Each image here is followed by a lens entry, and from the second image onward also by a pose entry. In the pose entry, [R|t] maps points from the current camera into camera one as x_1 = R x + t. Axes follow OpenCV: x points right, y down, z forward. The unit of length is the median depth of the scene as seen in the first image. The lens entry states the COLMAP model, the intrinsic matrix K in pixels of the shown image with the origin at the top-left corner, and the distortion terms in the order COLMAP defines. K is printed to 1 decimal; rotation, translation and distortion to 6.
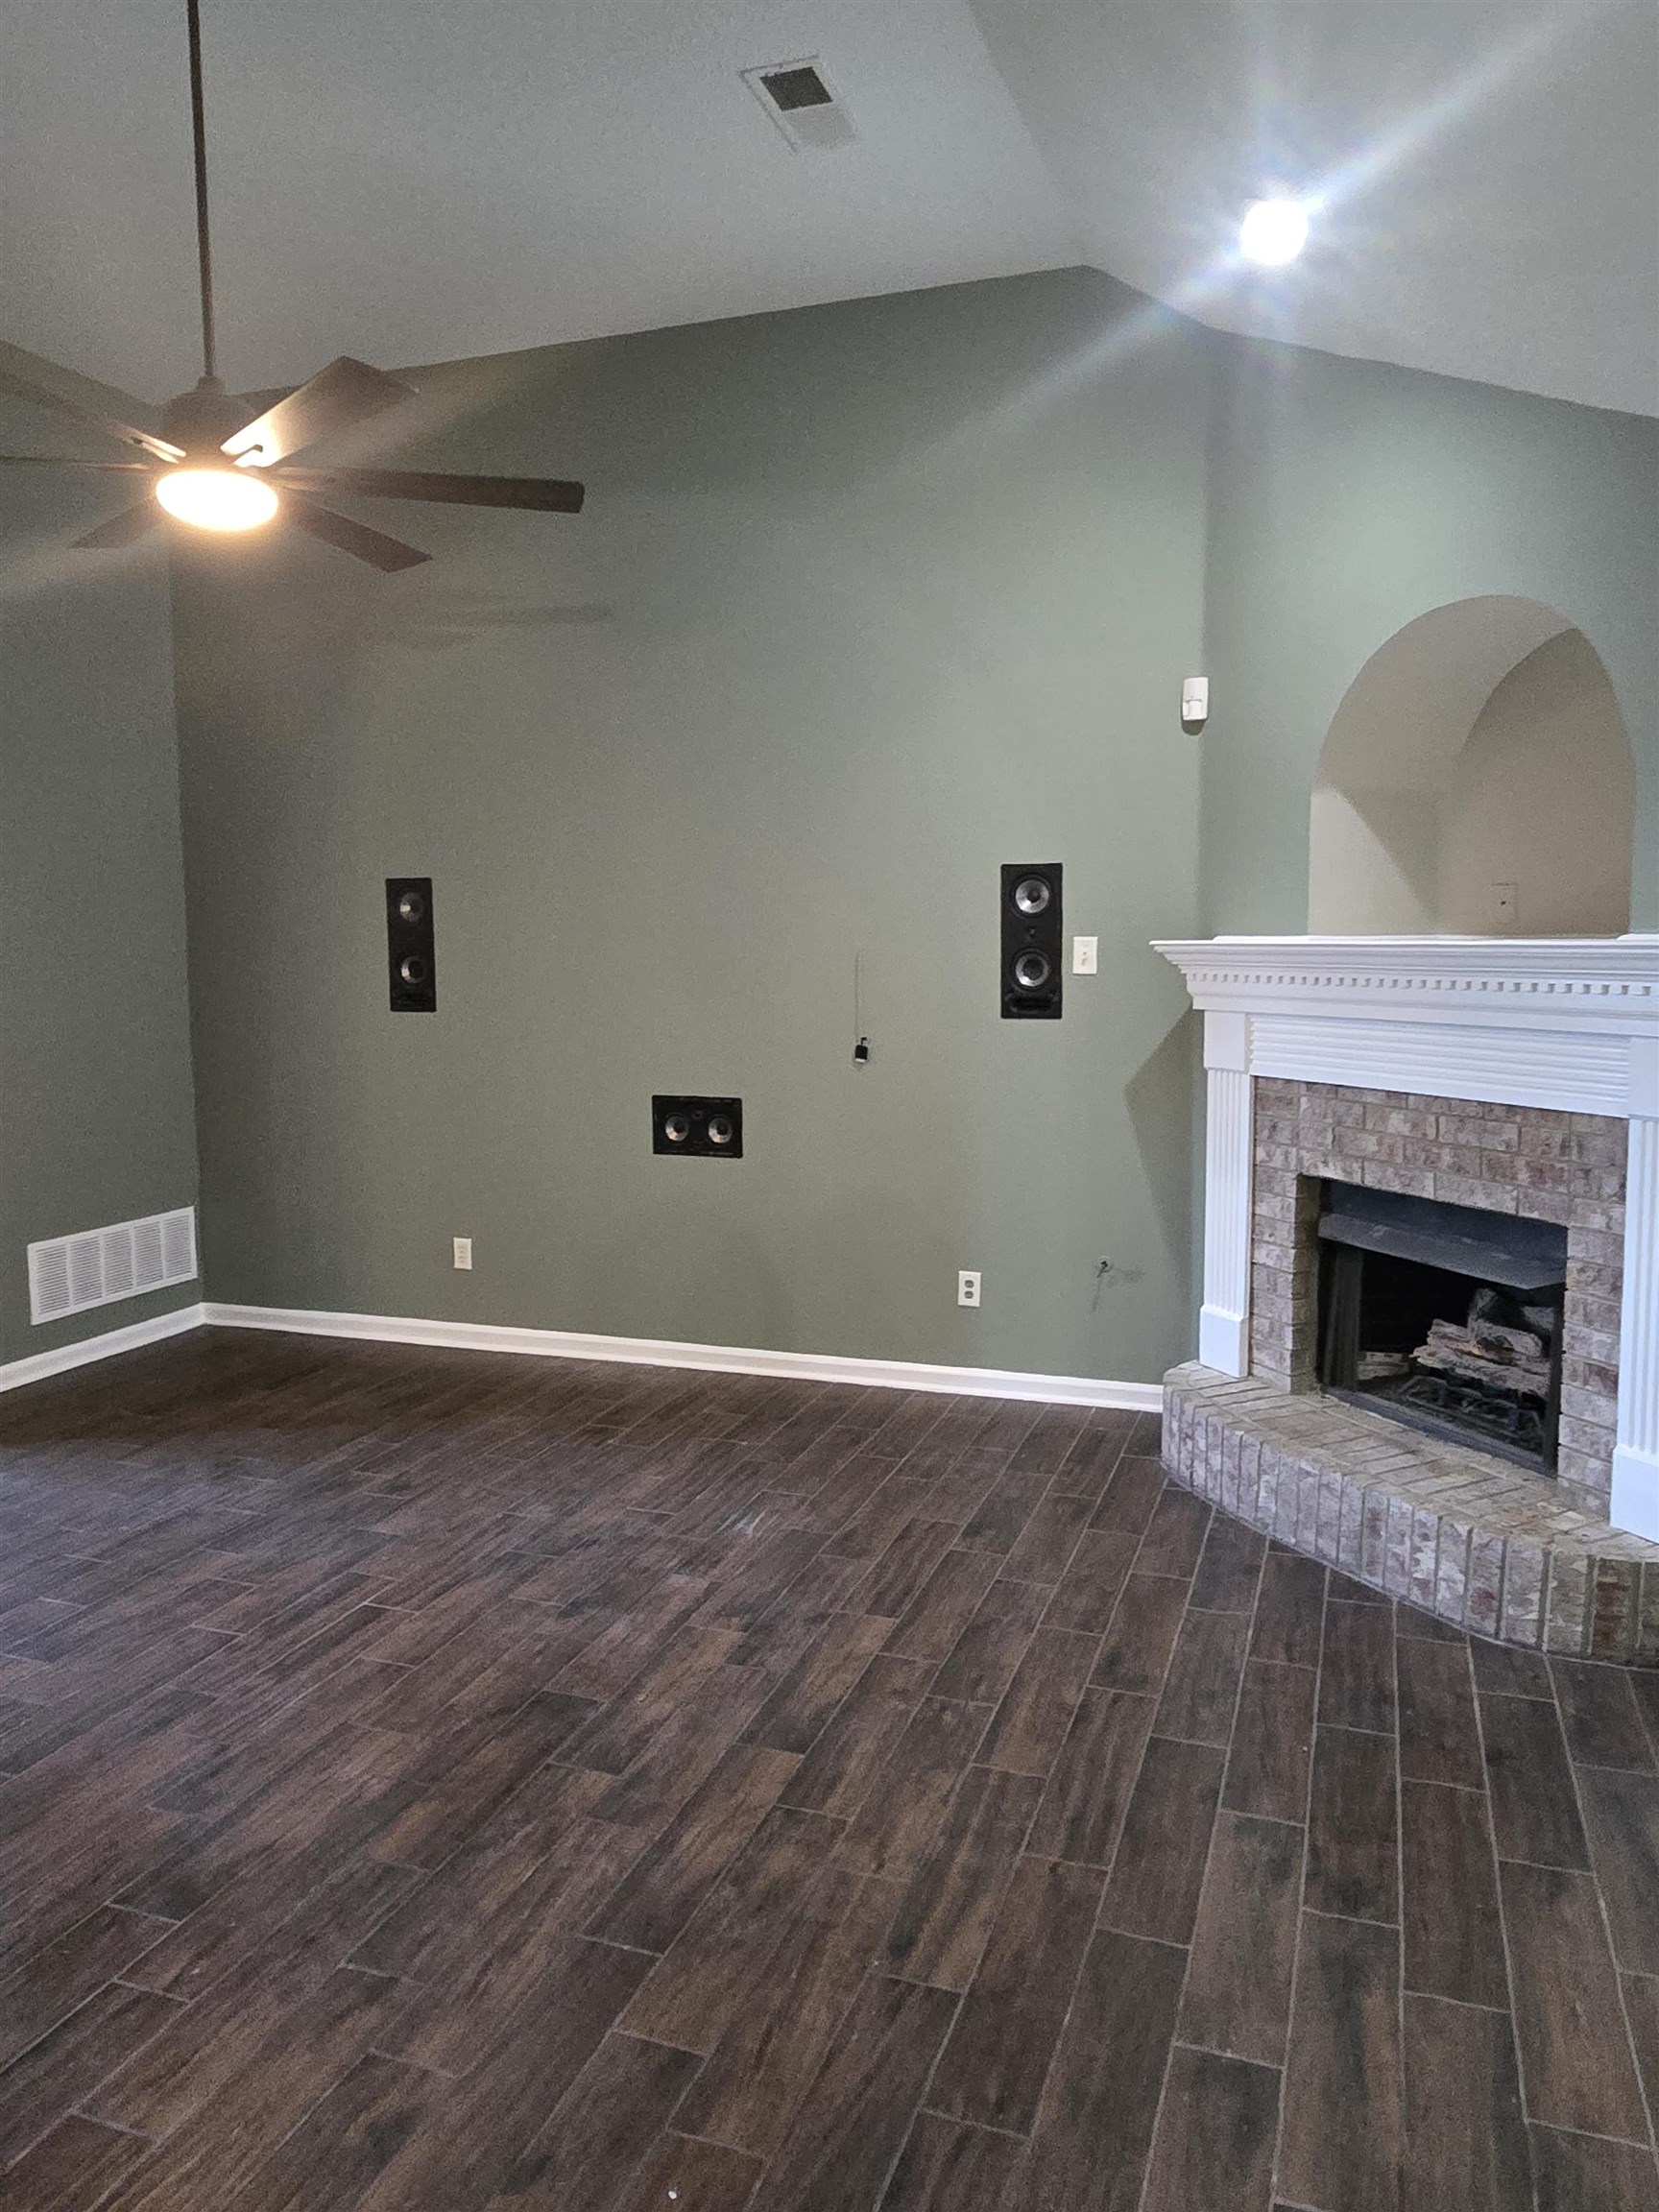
lens RADIAL K [[1478.9, 0, 839.1], [0, 1478.9, 1103.3], [0, 0, 1]] dist [0.008004, 0.000307]
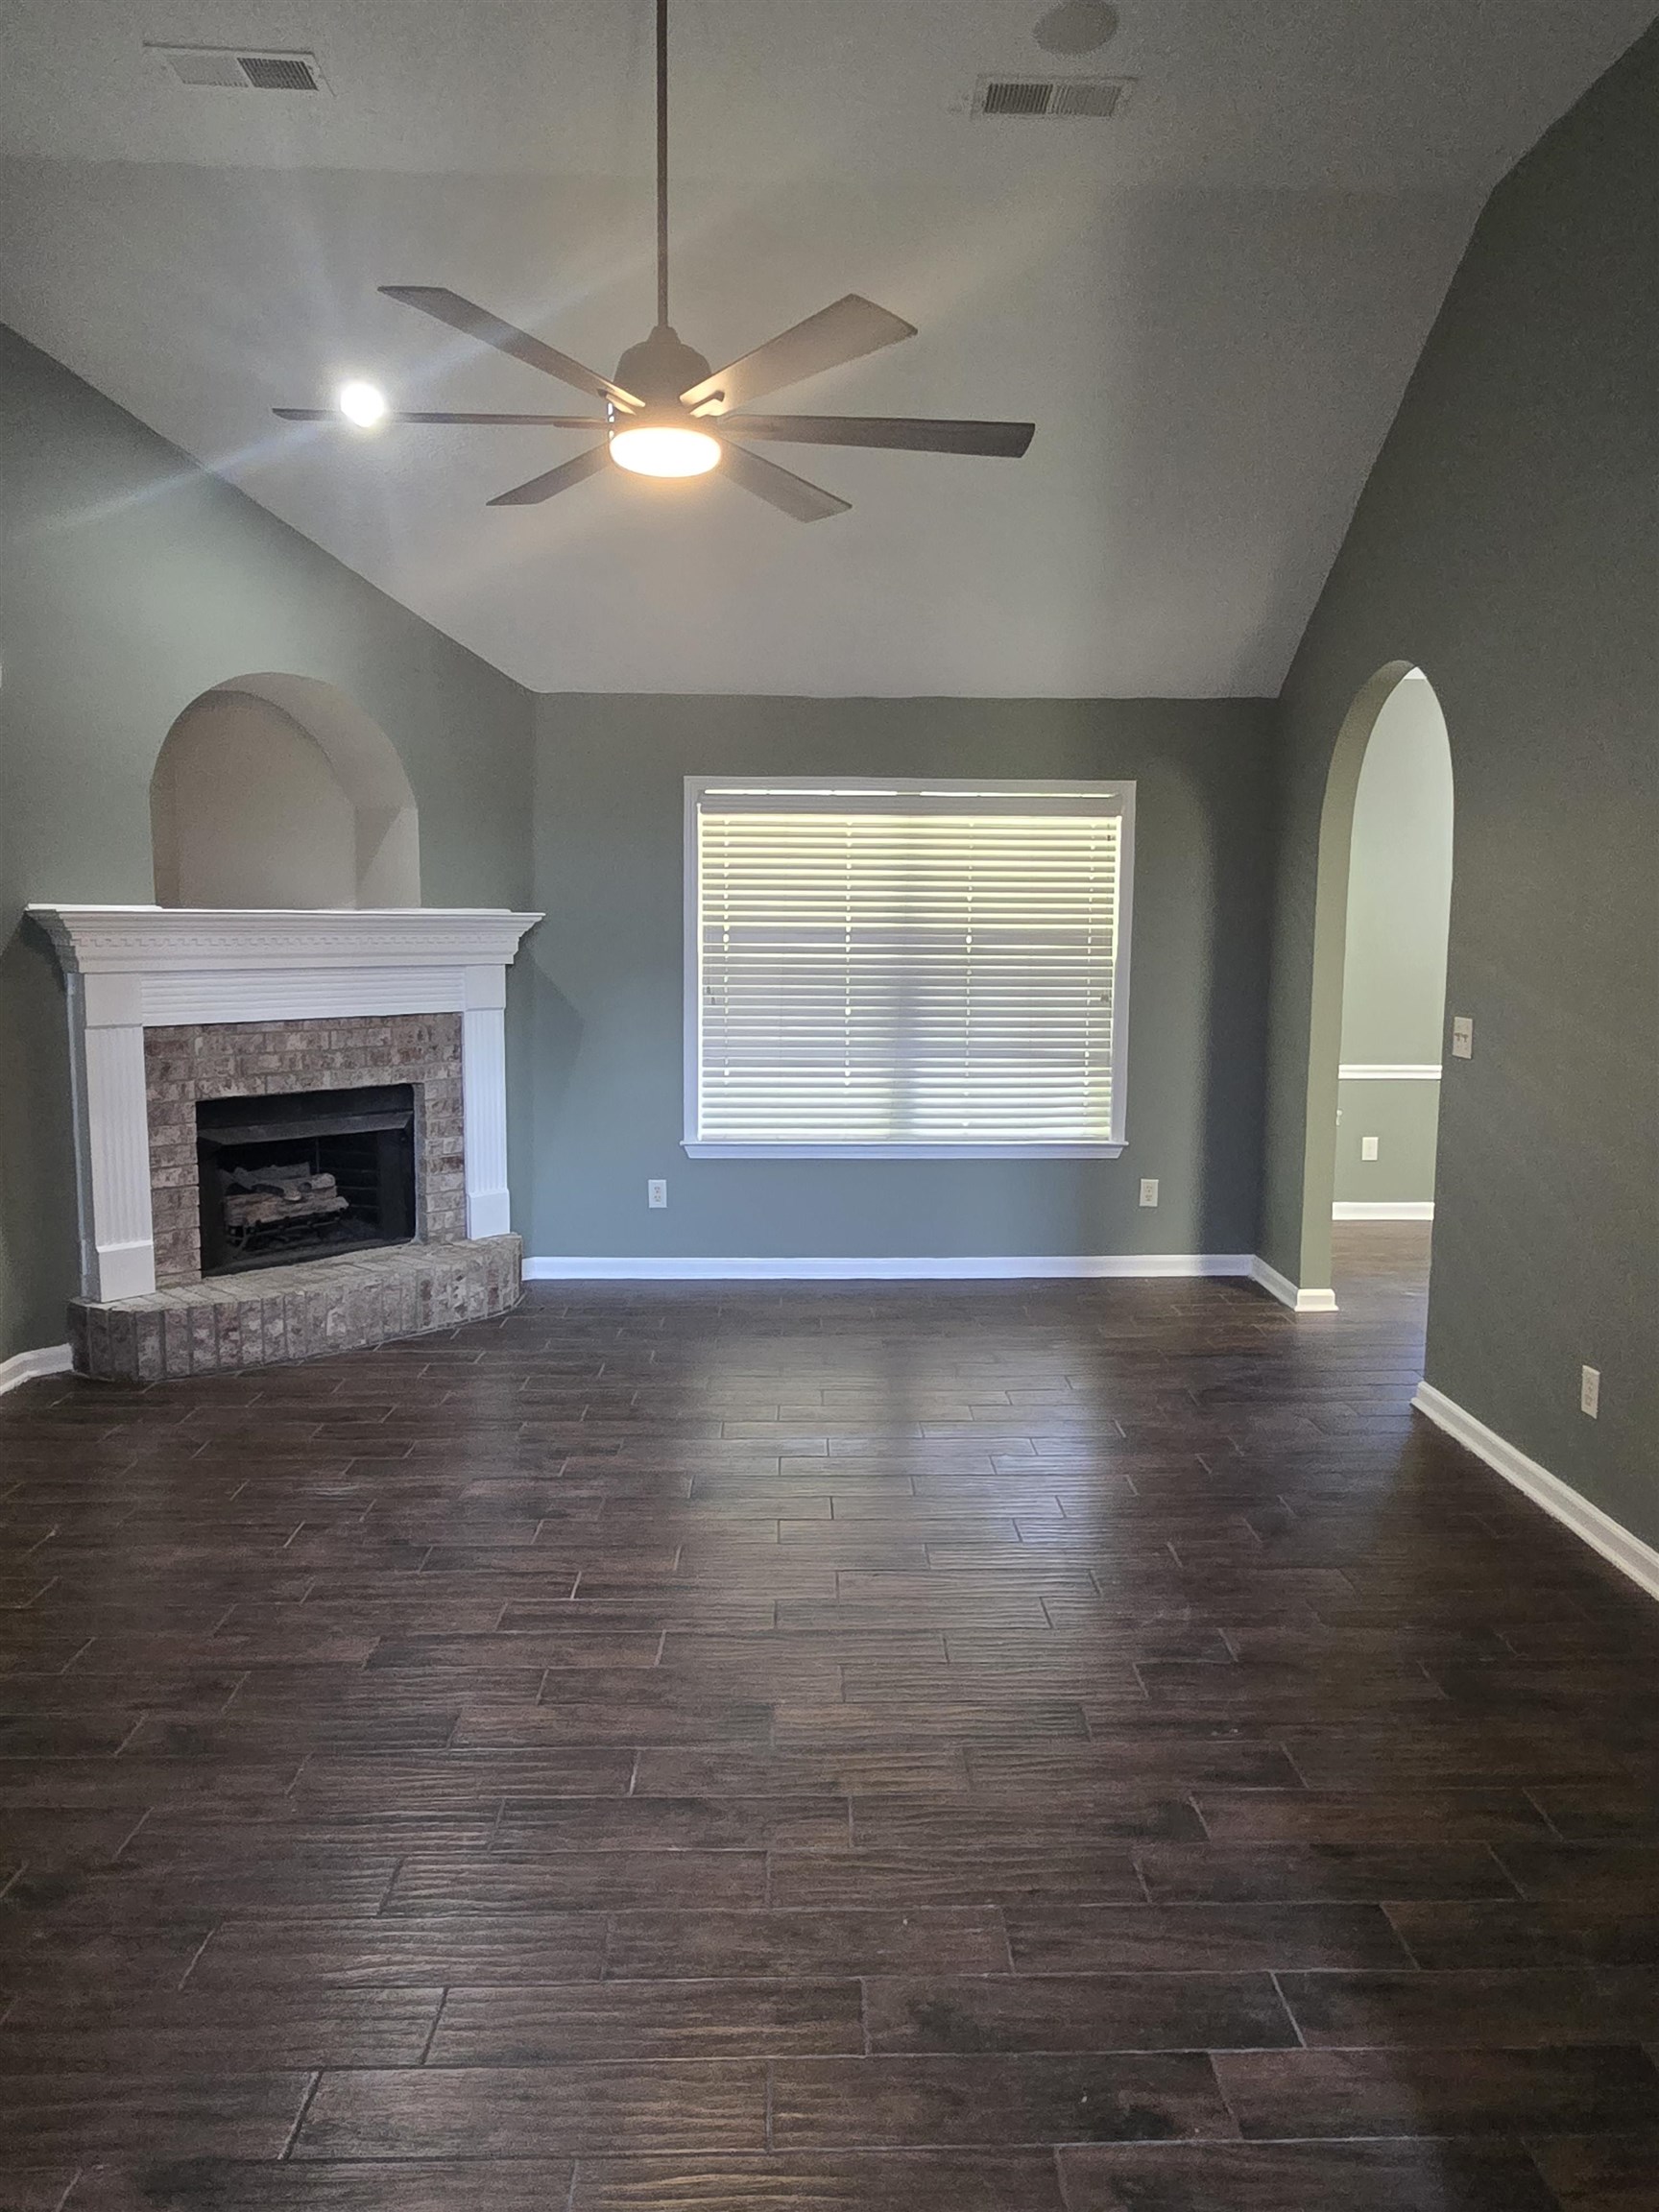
lens RADIAL K [[1478.9, 0, 841.9], [0, 1478.9, 1109.1], [0, 0, 1]] dist [0.008004, 0.000307]
pose [[-0.352959, -0.112997, 0.928790, -1.086909], [0.098653, 0.982652, 0.157041, -0.091477], [-0.930423, 0.147057, -0.335689, 0.983871]]
